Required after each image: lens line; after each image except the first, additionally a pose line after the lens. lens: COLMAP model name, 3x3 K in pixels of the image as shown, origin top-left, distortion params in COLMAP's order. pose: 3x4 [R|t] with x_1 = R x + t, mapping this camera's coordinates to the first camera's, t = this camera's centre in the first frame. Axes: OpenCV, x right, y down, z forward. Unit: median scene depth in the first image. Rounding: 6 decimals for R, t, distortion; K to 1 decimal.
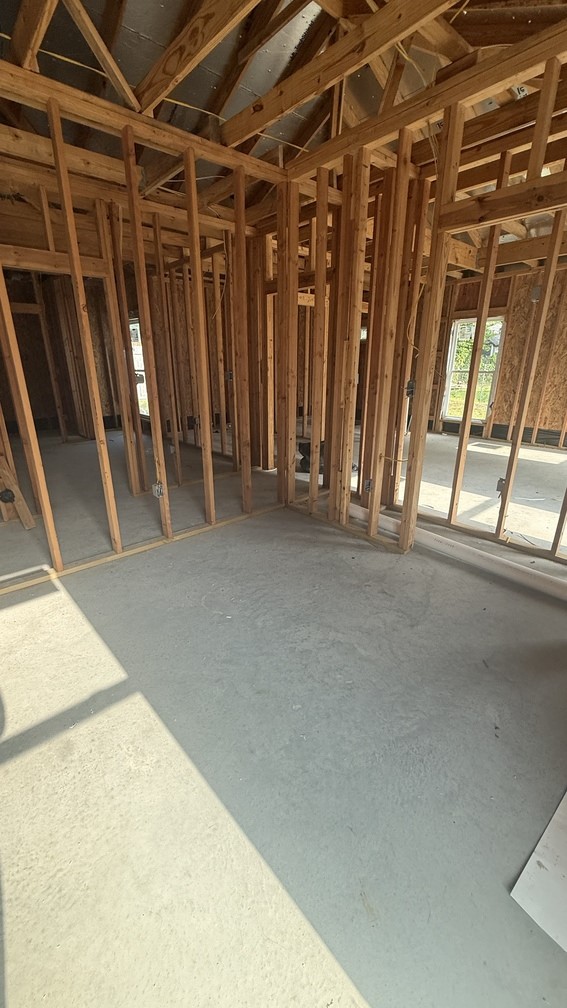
lens RADIAL K [[406.2, 0, 276.5], [0, 406.2, 505.6], [0, 0, 1]] dist [-0.001174, -0.000175]
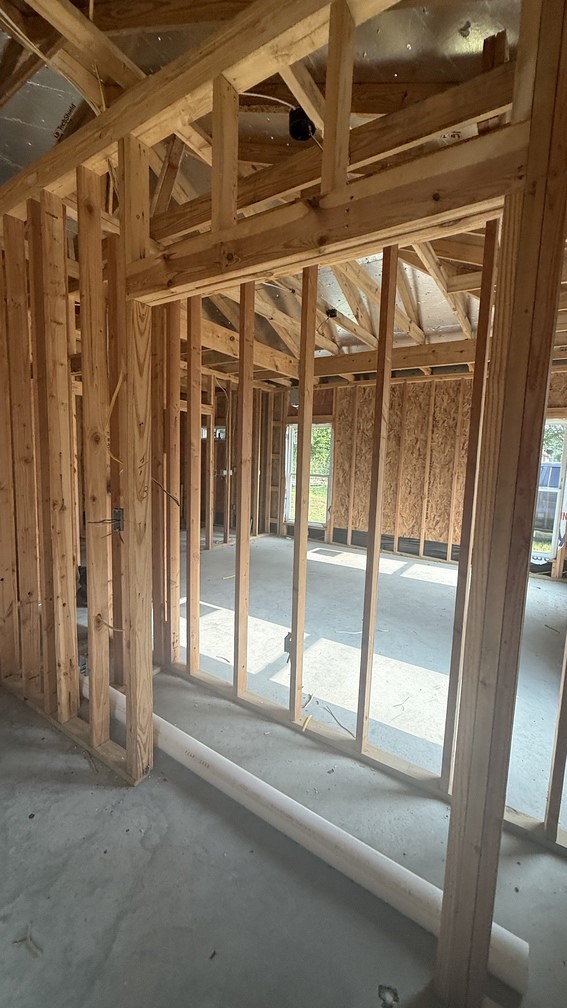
lens RADIAL K [[404.5, 0, 281.6], [0, 404.5, 501.0], [0, 0, 1]] dist [0.001681, 0.000120]
pose [[0.961061, 0.002550, 0.276324, 0.185919], [0.060061, 0.974125, -0.217884, -0.075808], [-0.269730, 0.225997, 0.936040, 0.153074]]
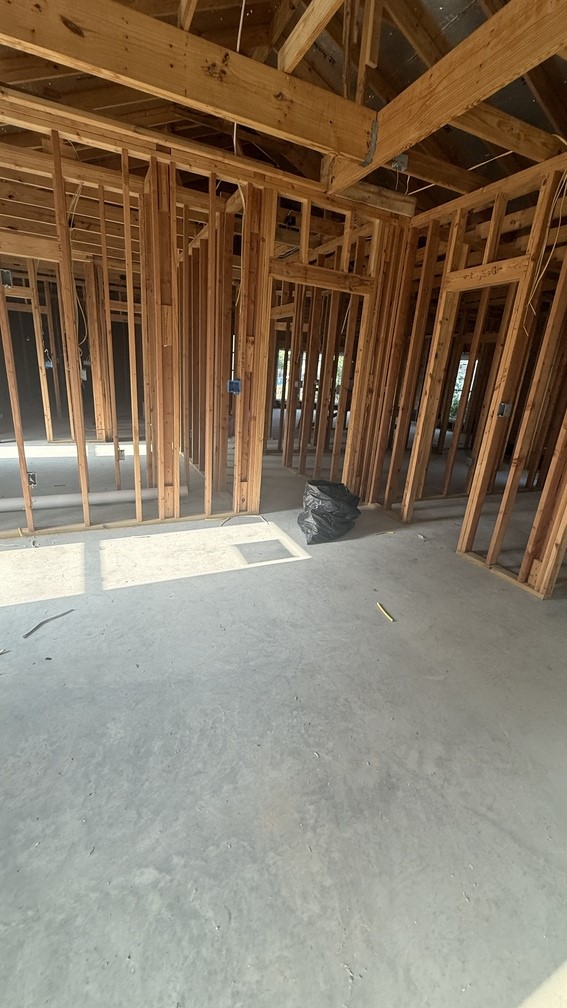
lens RADIAL K [[401.8, 0, 282.7], [0, 401.8, 502.6], [0, 0, 1]] dist [0.001357, -0.000166]
pose [[-0.285178, 0.285407, -0.914995, 0.685638], [-0.389585, 0.837704, 0.382721, -0.321757], [0.875726, 0.465612, -0.127705, 0.895854]]
